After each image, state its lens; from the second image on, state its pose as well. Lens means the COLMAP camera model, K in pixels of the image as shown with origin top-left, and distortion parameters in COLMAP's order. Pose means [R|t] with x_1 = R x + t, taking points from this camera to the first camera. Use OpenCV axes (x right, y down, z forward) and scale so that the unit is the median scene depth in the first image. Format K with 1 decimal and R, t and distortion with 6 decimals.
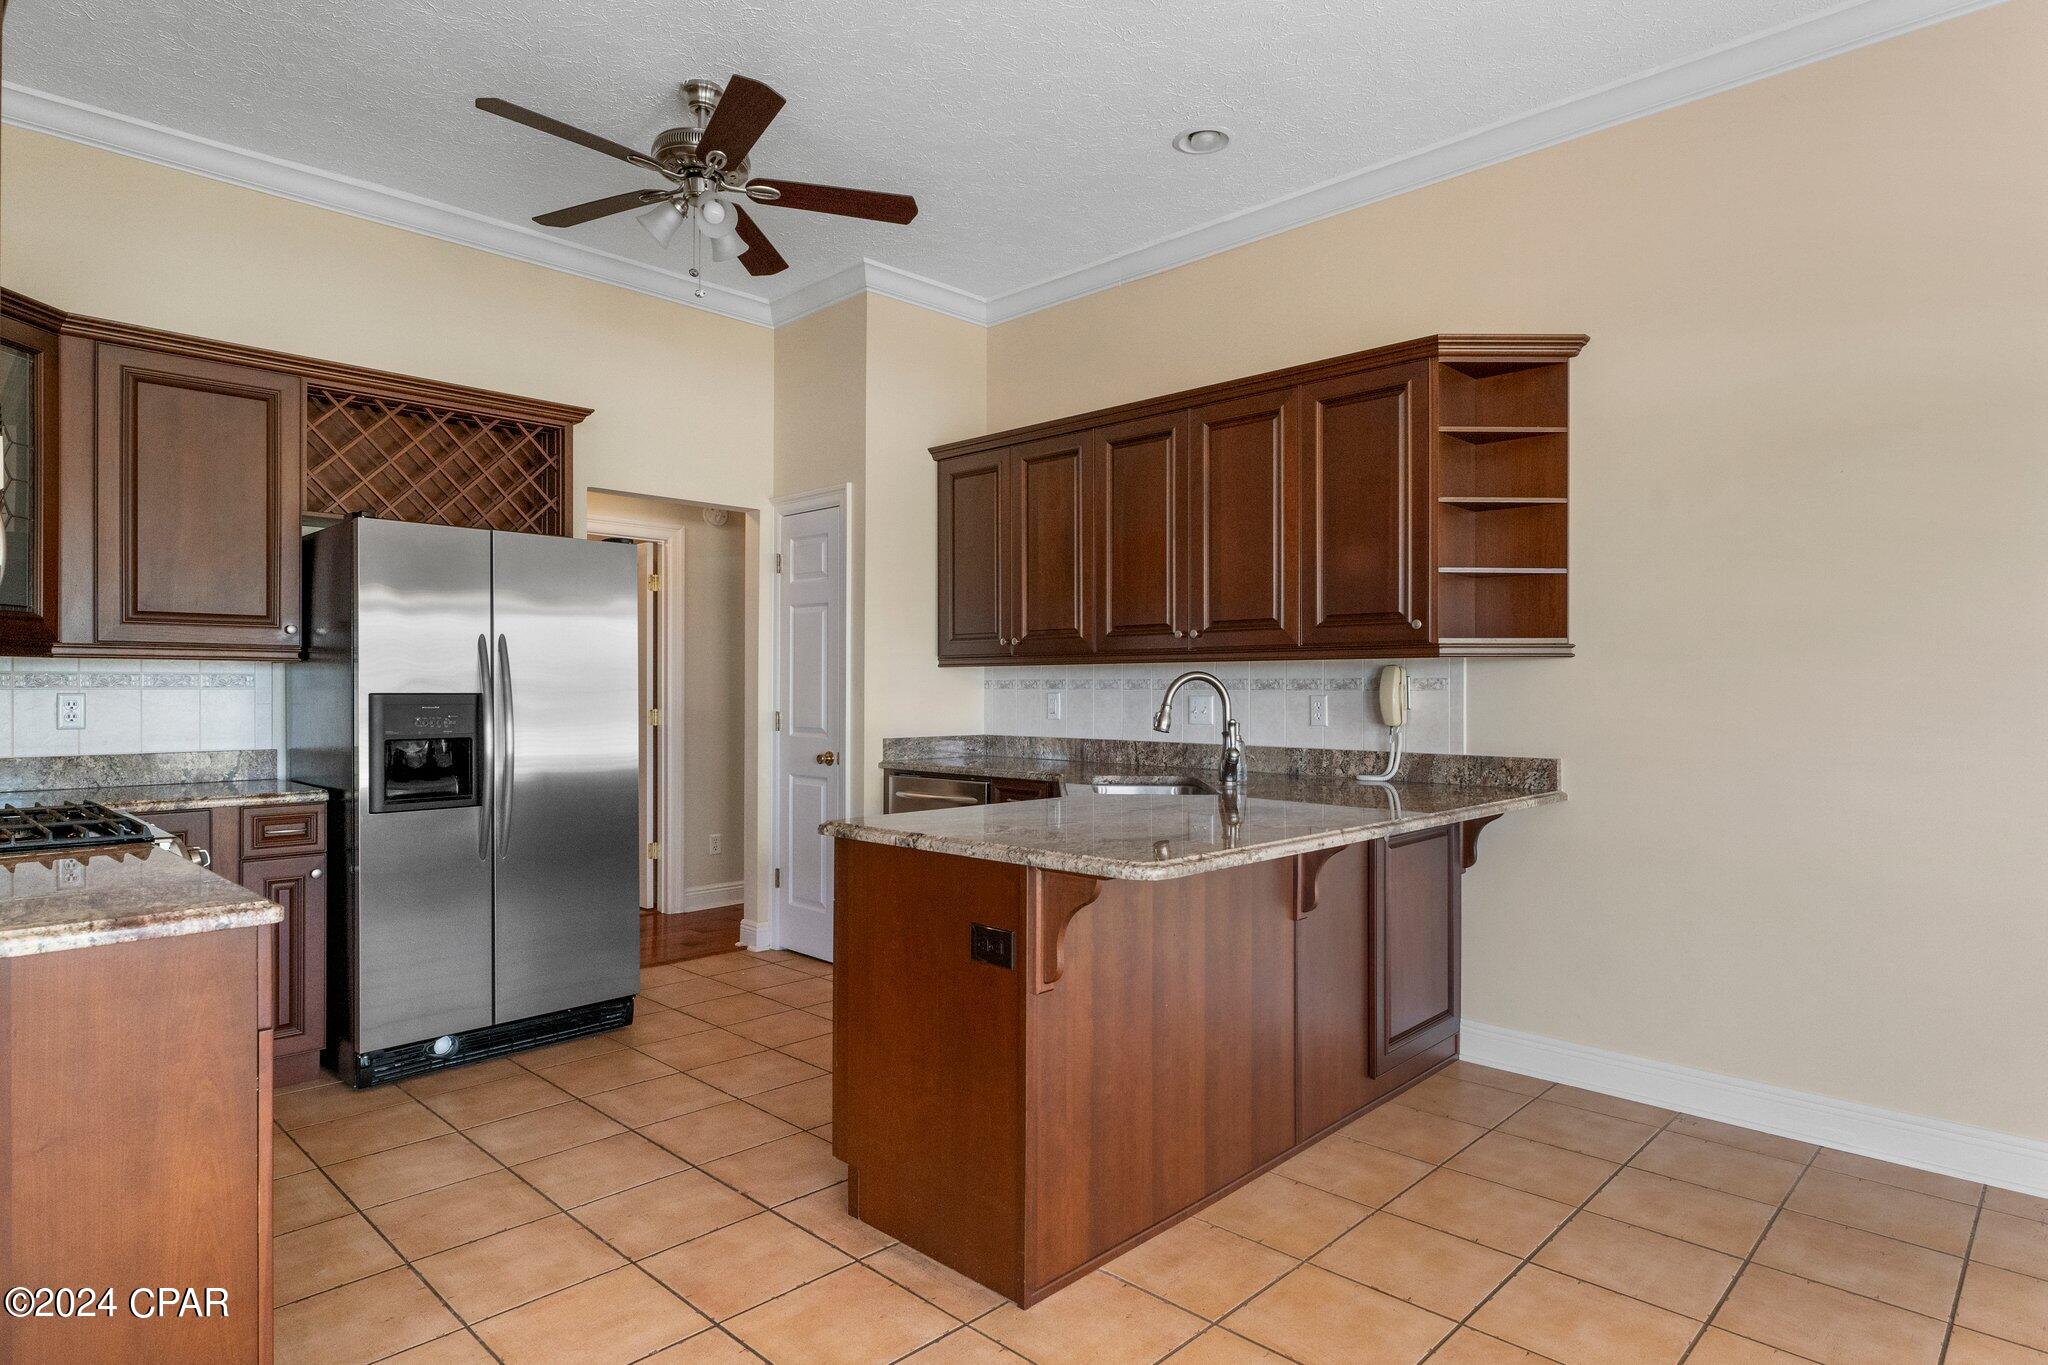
lens RADIAL K [[1120.3, 0, 1014.6], [0, 1120.3, 688.6], [0, 0, 1]] dist [-0.000503, -0.000773]
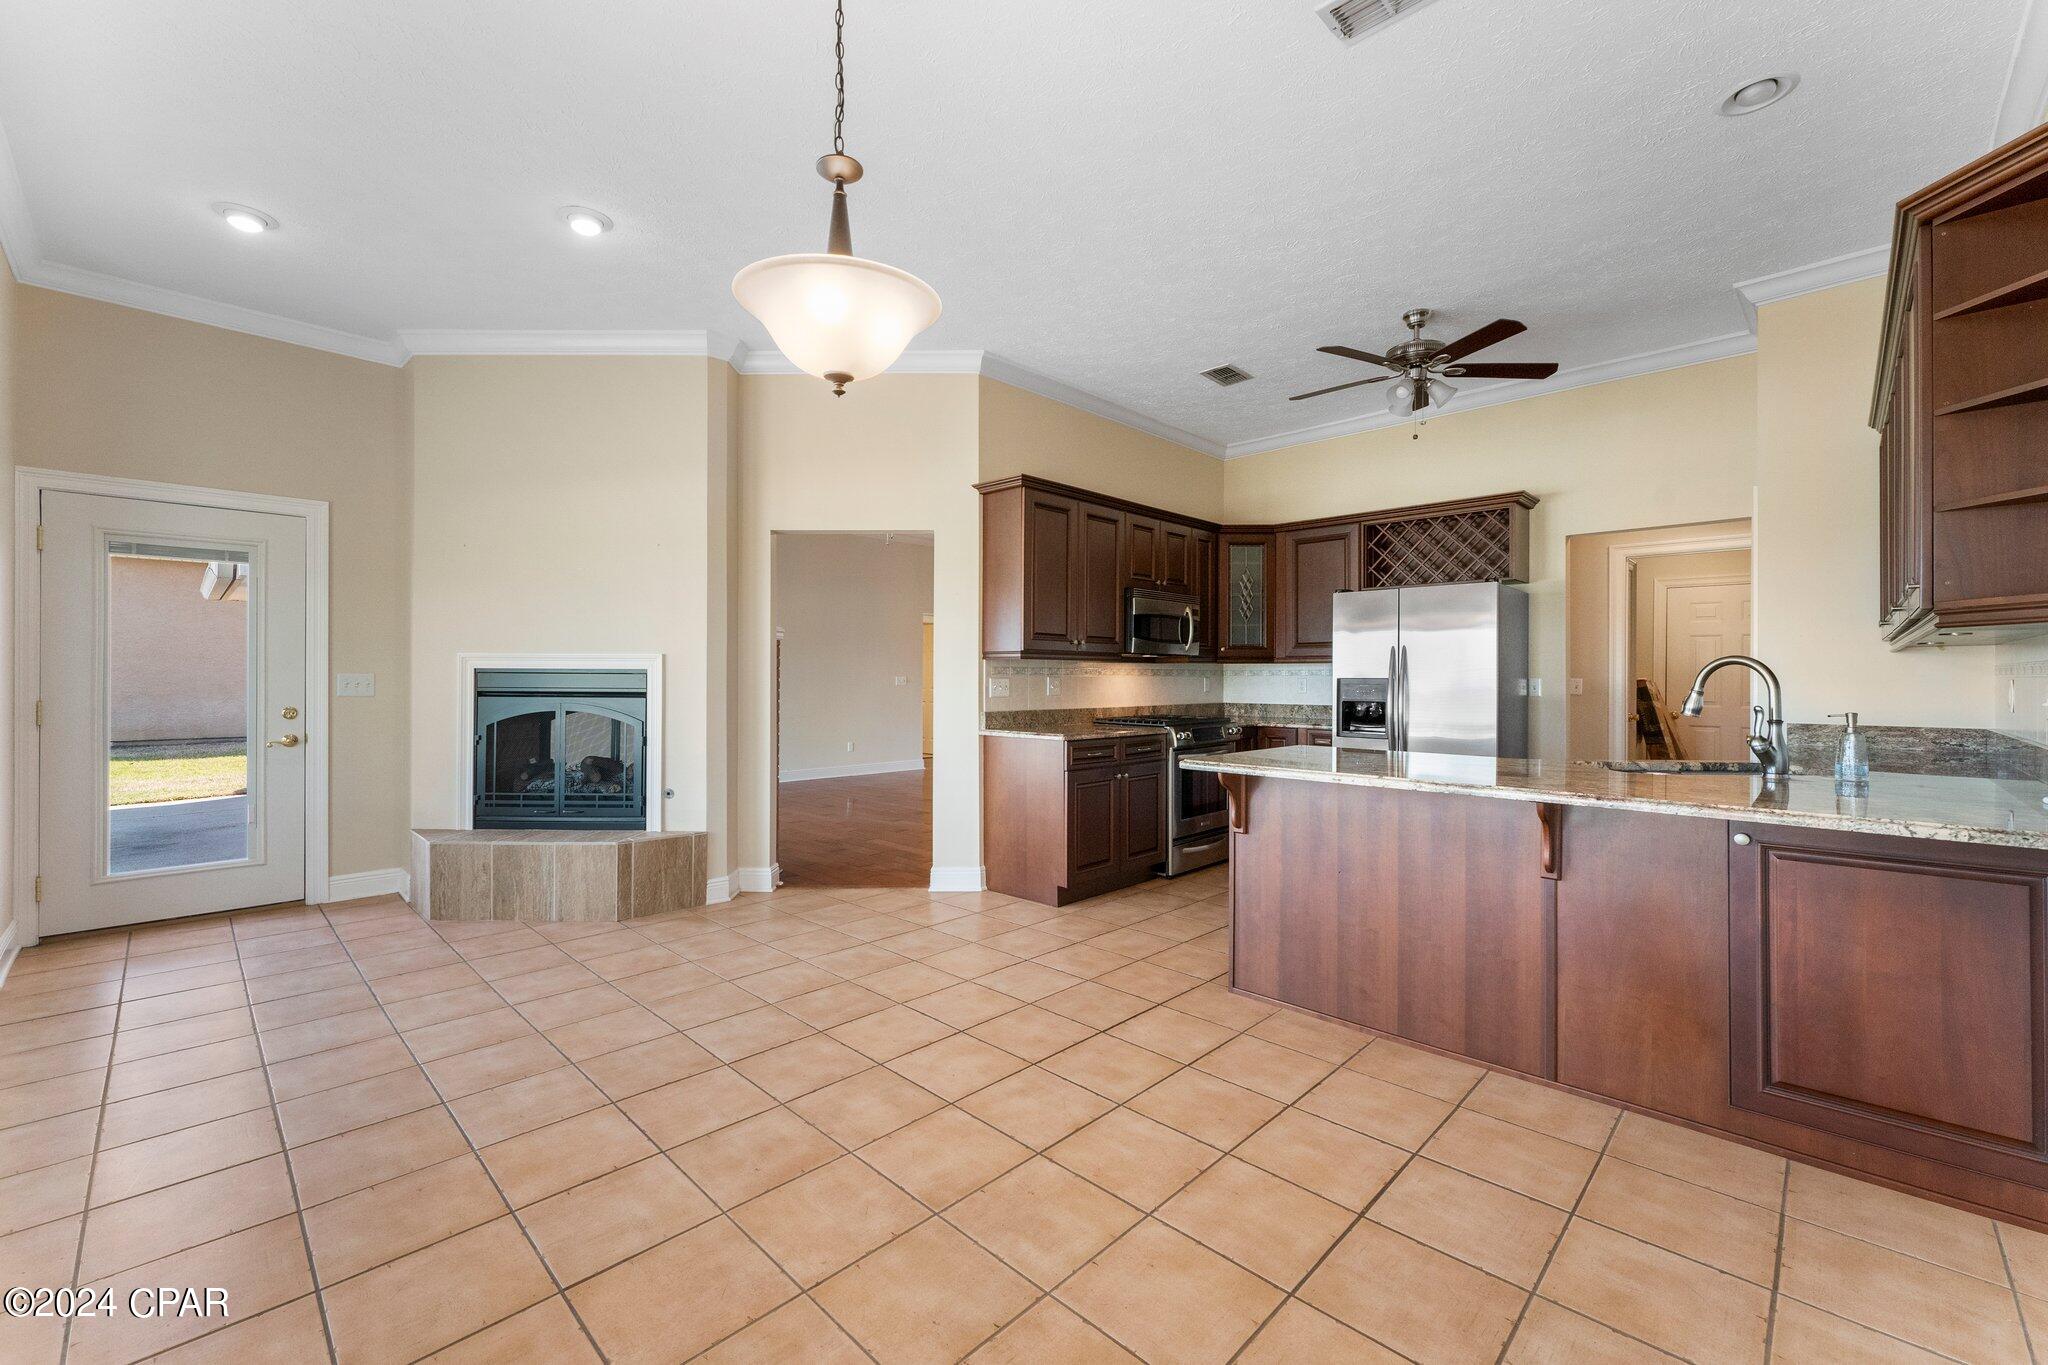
lens RADIAL K [[836.8, 0, 1015.8], [0, 836.8, 676.5], [0, 0, 1]] dist [0.001051, 0.000213]
pose [[-0.001887, -0.002552, -0.999995, 0.916775], [-0.001383, 0.999996, -0.002549, 0.005608], [0.999997, 0.001378, -0.001890, 0.393529]]
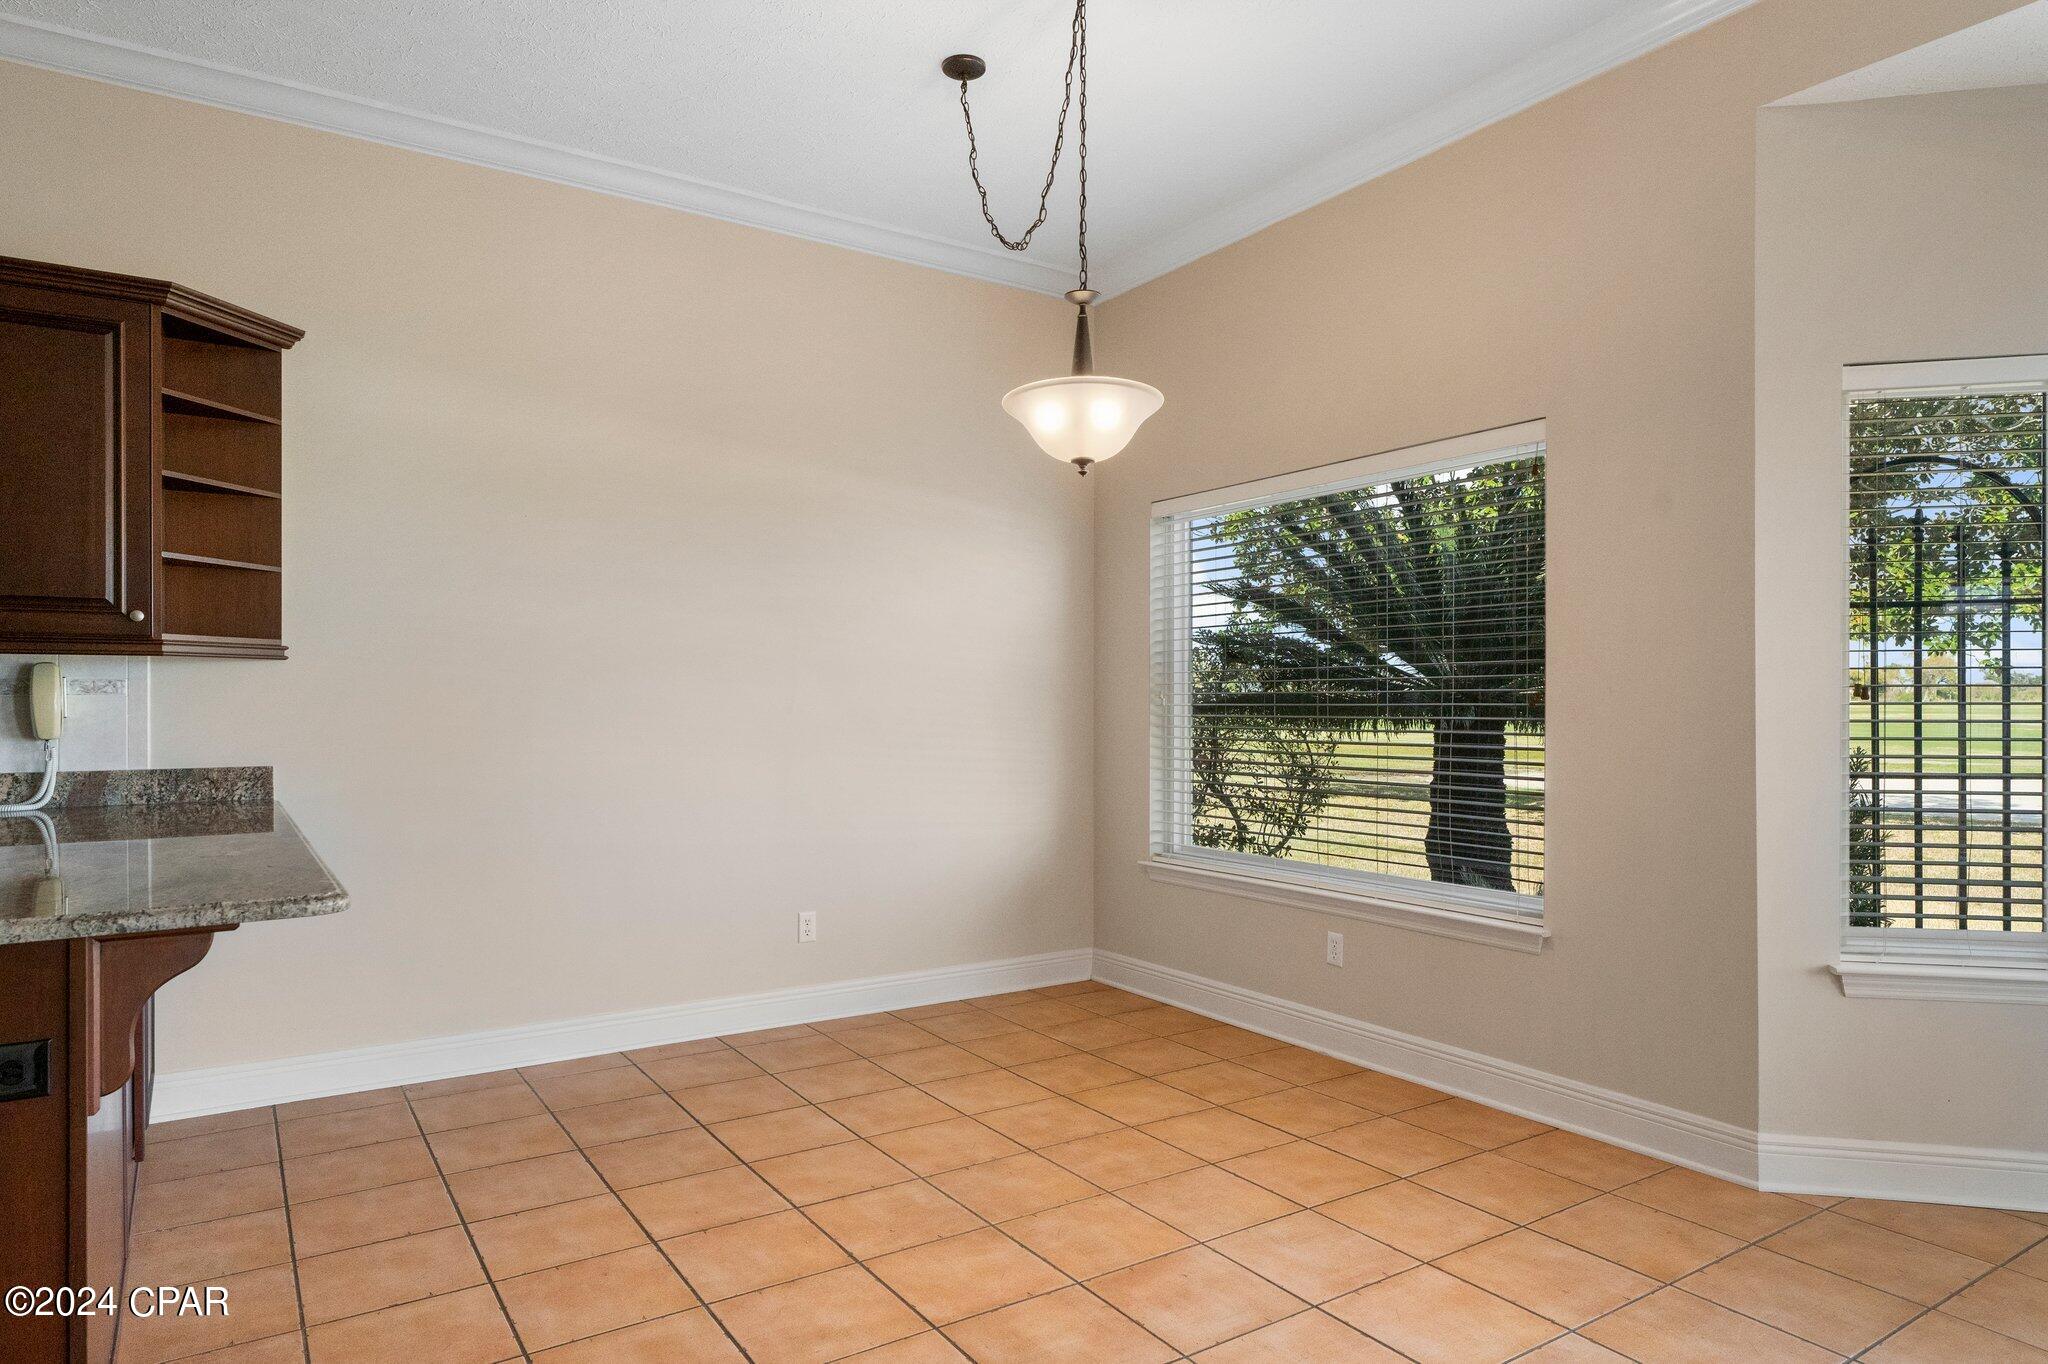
lens RADIAL K [[1225.4, 0, 1017.3], [0, 1225.4, 694.8], [0, 0, 1]] dist [-0.001269, 0.000791]
pose [[0.214846, -0.003738, 0.976641, -0.393113], [-0.000343, 0.999992, 0.003903, -0.001896], [-0.976648, -0.001174, 0.214843, 0.155320]]
